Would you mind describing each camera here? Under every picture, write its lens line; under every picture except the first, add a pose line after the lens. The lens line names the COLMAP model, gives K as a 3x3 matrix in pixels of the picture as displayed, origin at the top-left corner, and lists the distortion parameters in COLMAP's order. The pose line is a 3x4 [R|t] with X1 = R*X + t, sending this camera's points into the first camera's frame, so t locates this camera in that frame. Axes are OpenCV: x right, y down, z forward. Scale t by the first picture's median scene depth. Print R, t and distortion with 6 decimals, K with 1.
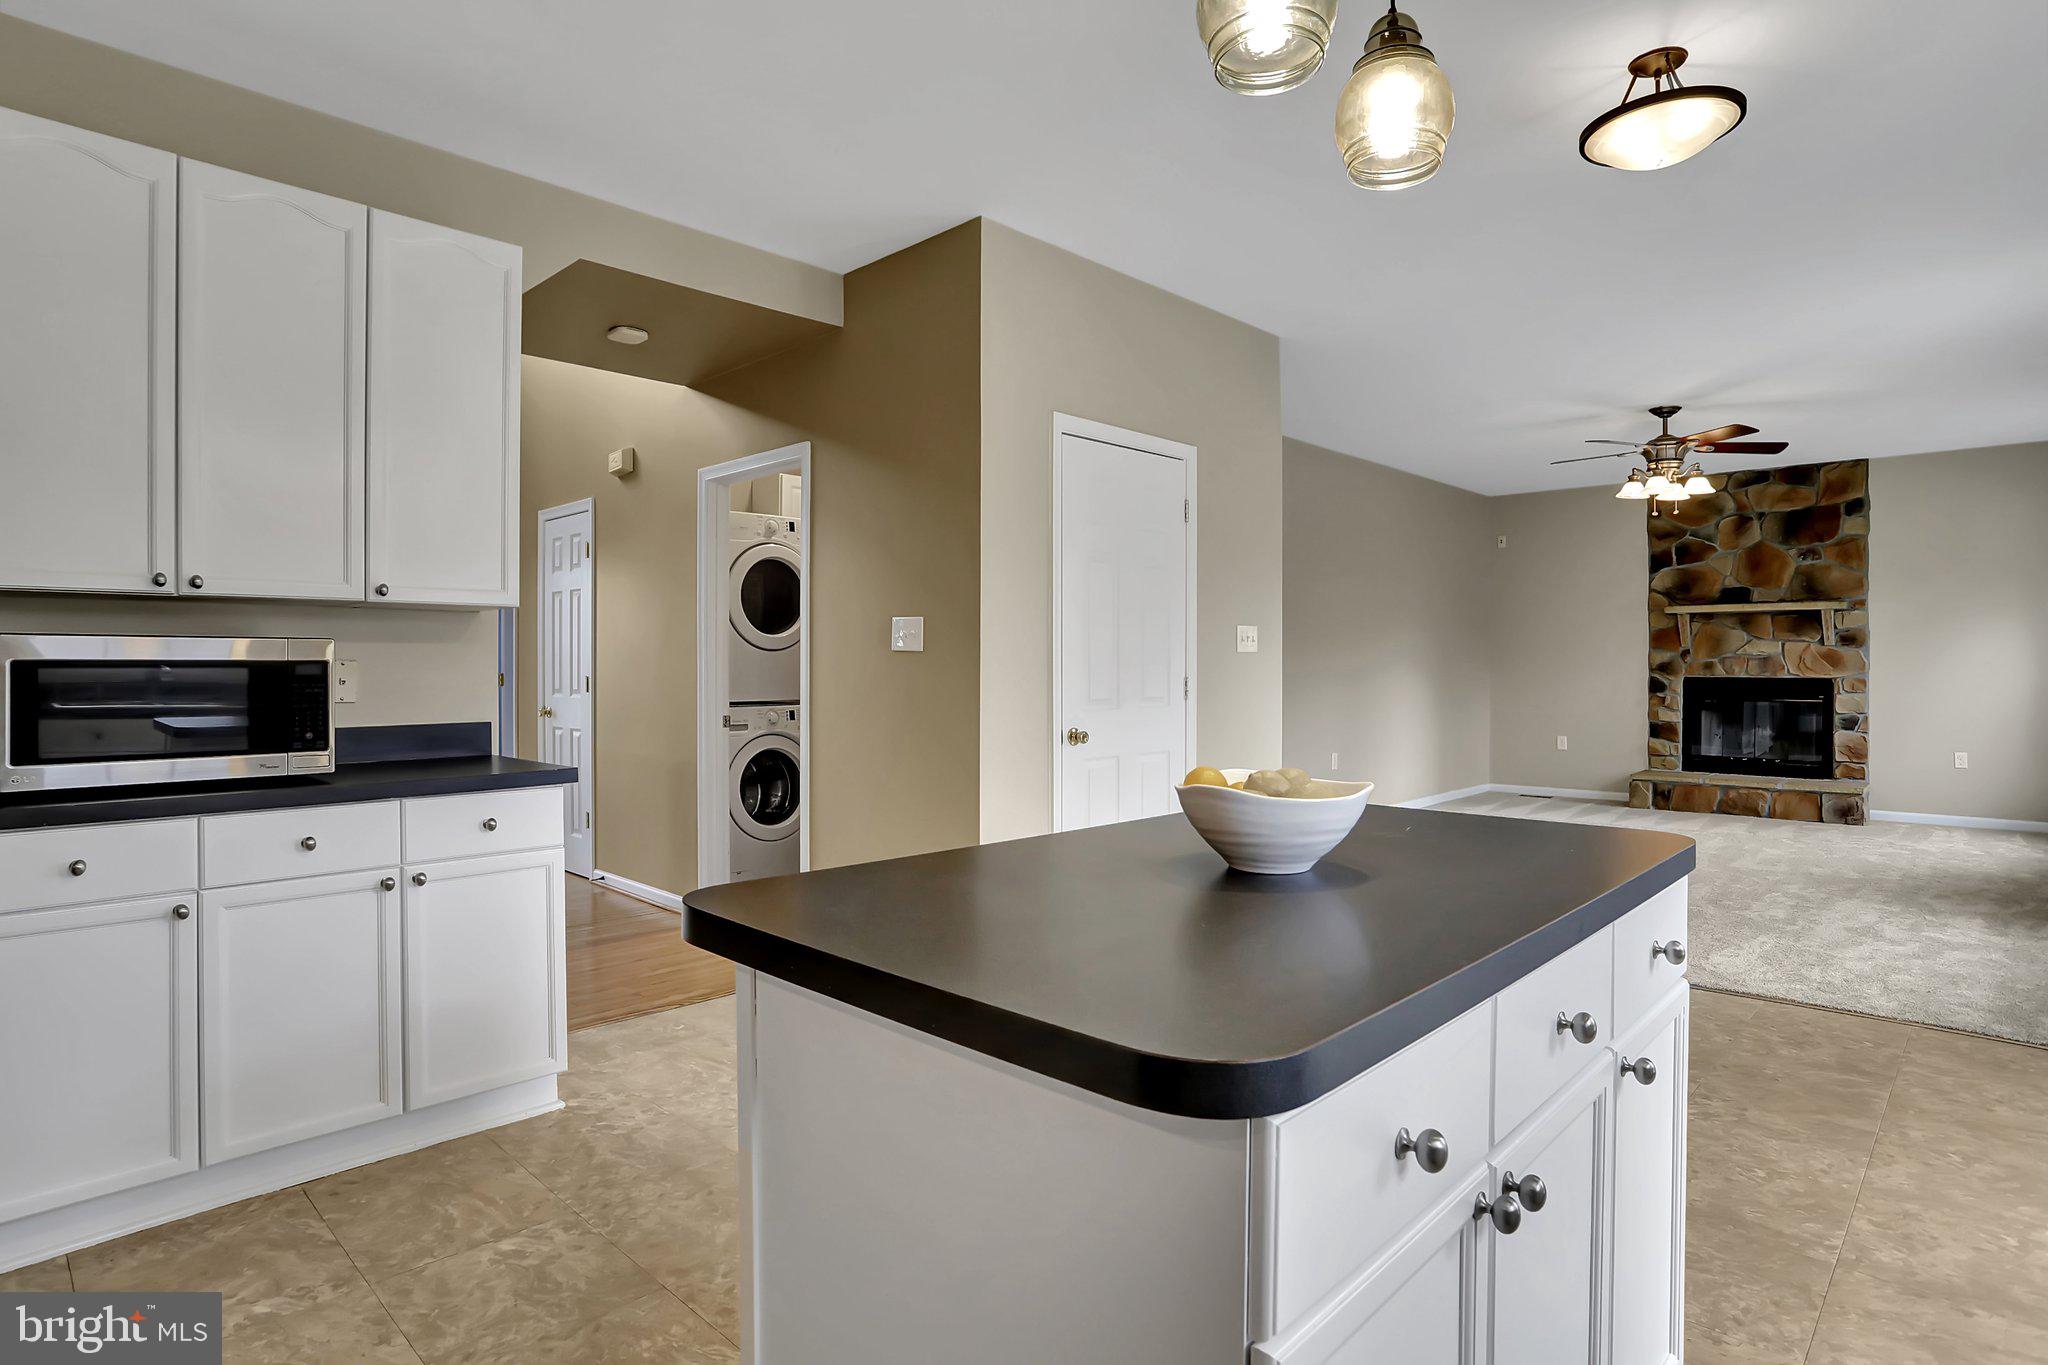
lens RADIAL K [[1071.6, 0, 1024.0], [0, 1071.6, 682.5], [0, 0, 1]] dist [-0.004211, -0.000874]
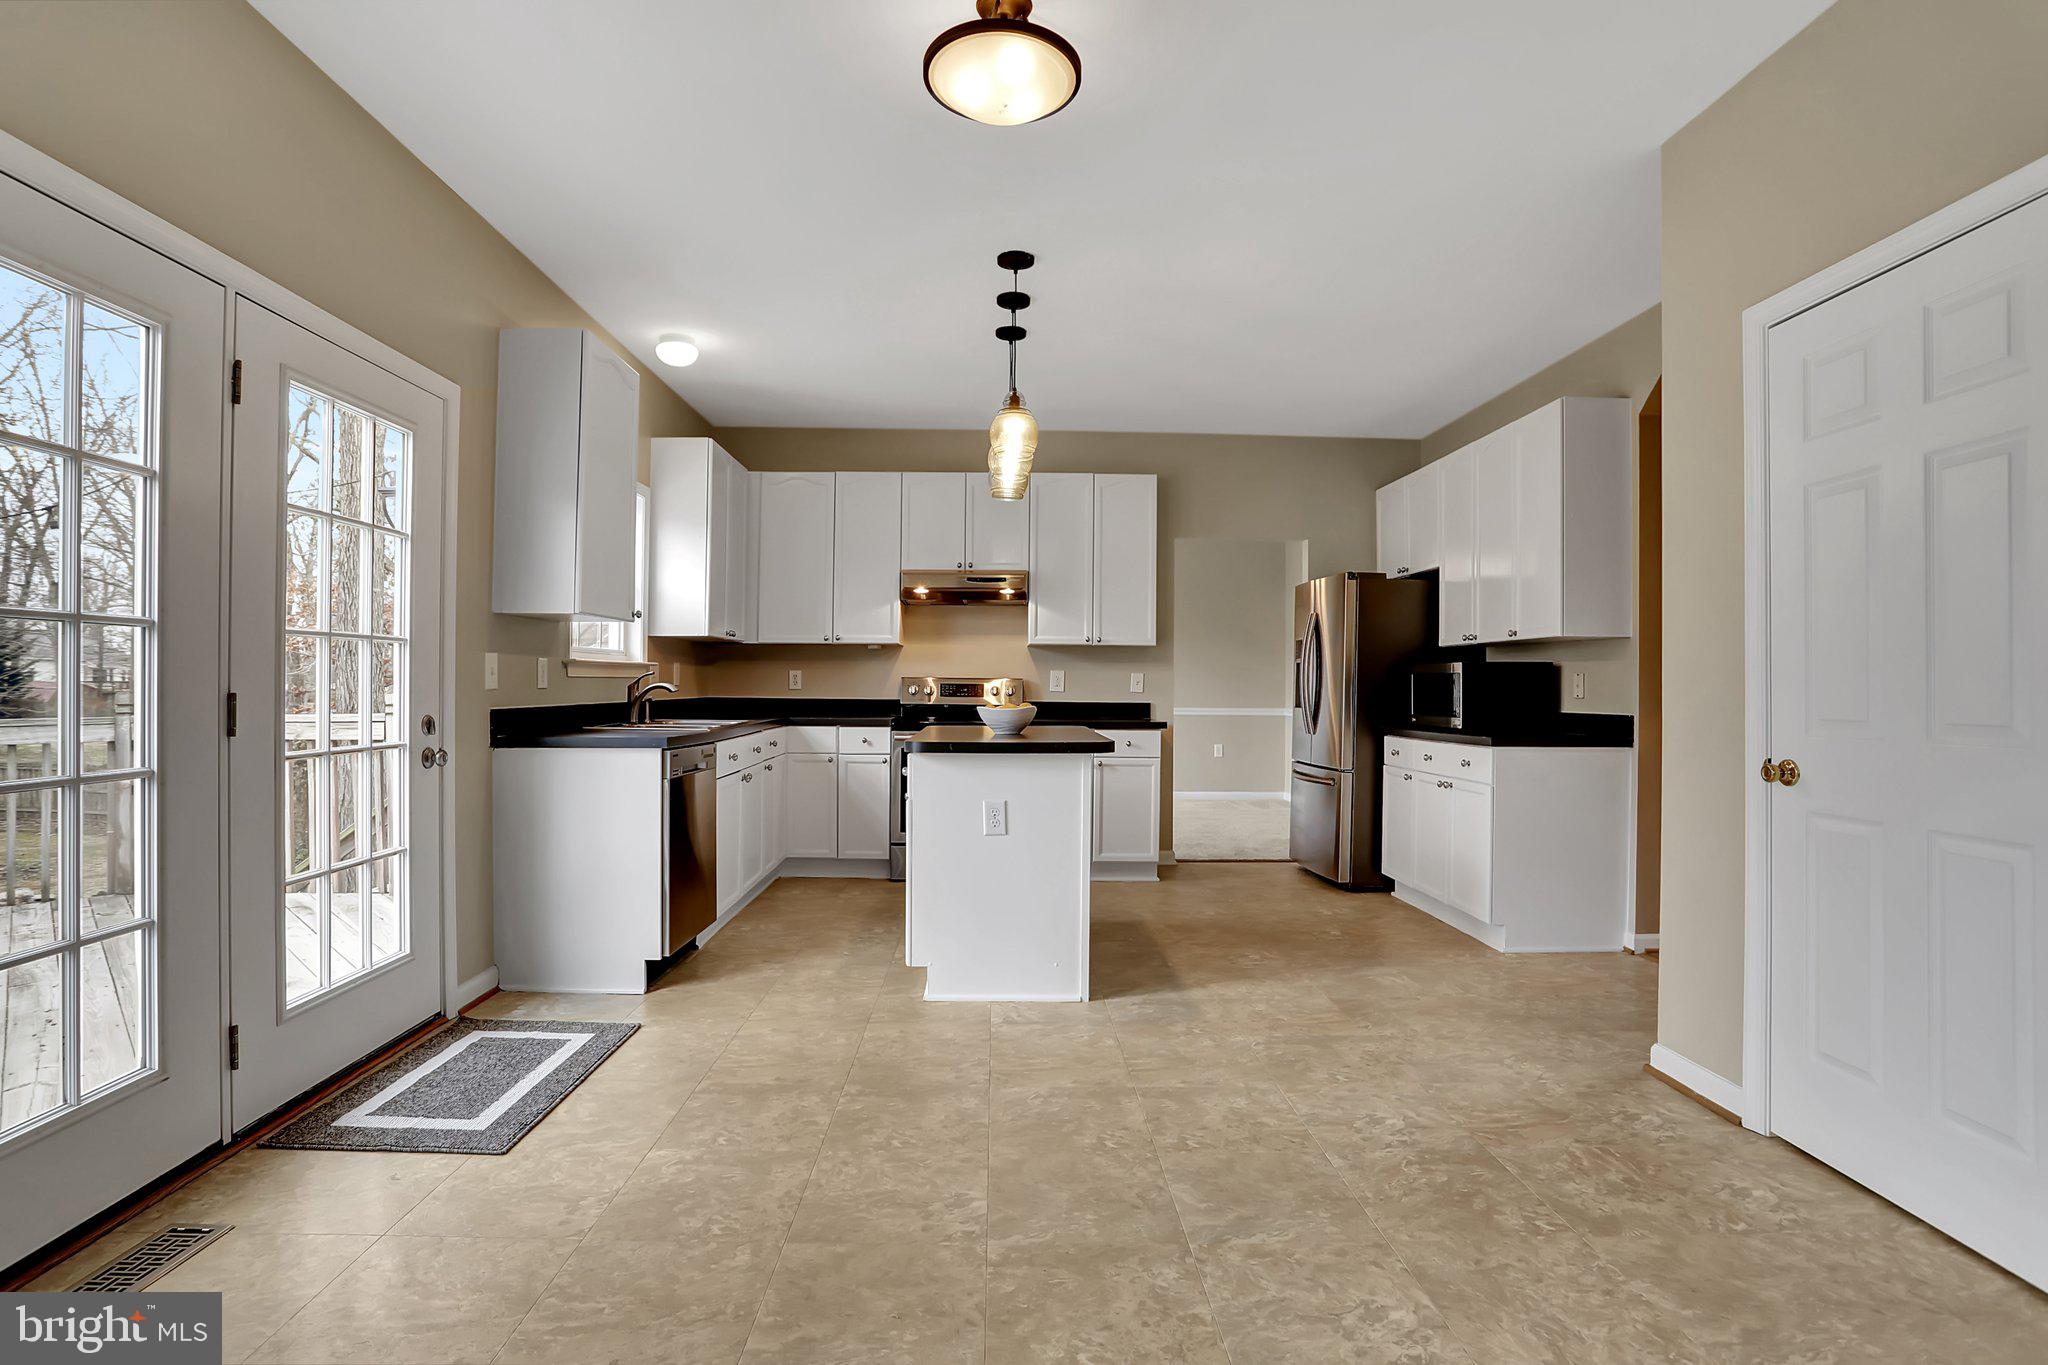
lens RADIAL K [[999.9, 0, 1013.6], [0, 999.9, 672.5], [0, 0, 1]] dist [-0.072112, 0.030873]
pose [[-0.711617, -0.014496, -0.702418, 1.312761], [-0.016467, 0.999857, -0.003952, -0.000761], [0.702375, 0.008754, -0.711753, 1.791788]]
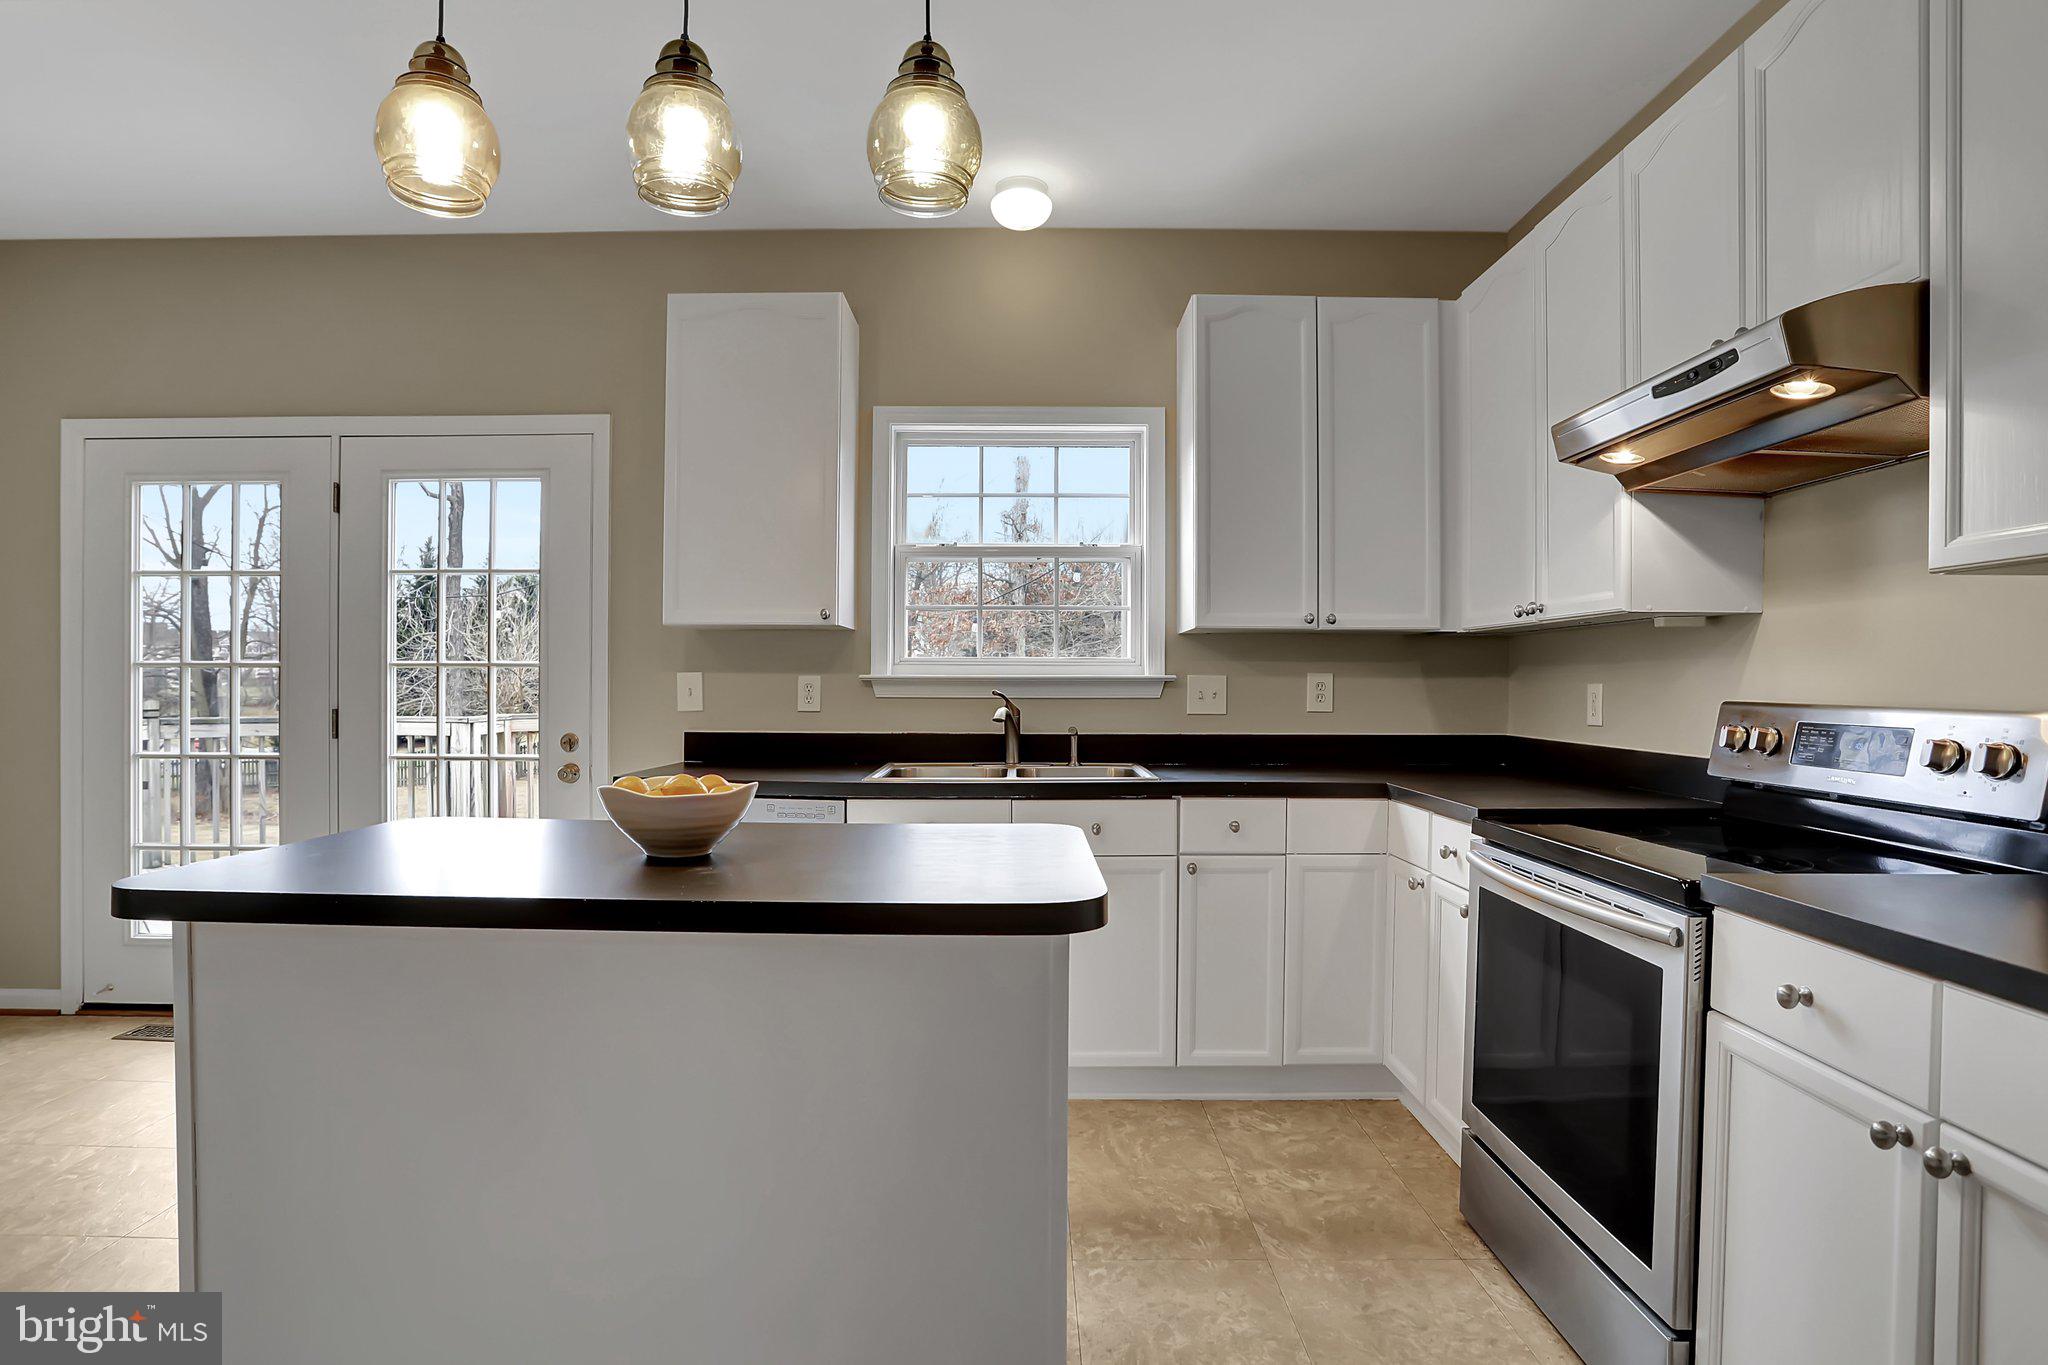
lens RADIAL K [[1037.9, 0, 1019.7], [0, 1037.9, 682.6], [0, 0, 1]] dist [-0.089595, 0.050889]
pose [[-0.688565, -0.004392, 0.725161, -0.506806], [0.002731, 0.999959, 0.008650, -0.020352], [-0.725169, 0.007936, -0.688525, 0.879704]]
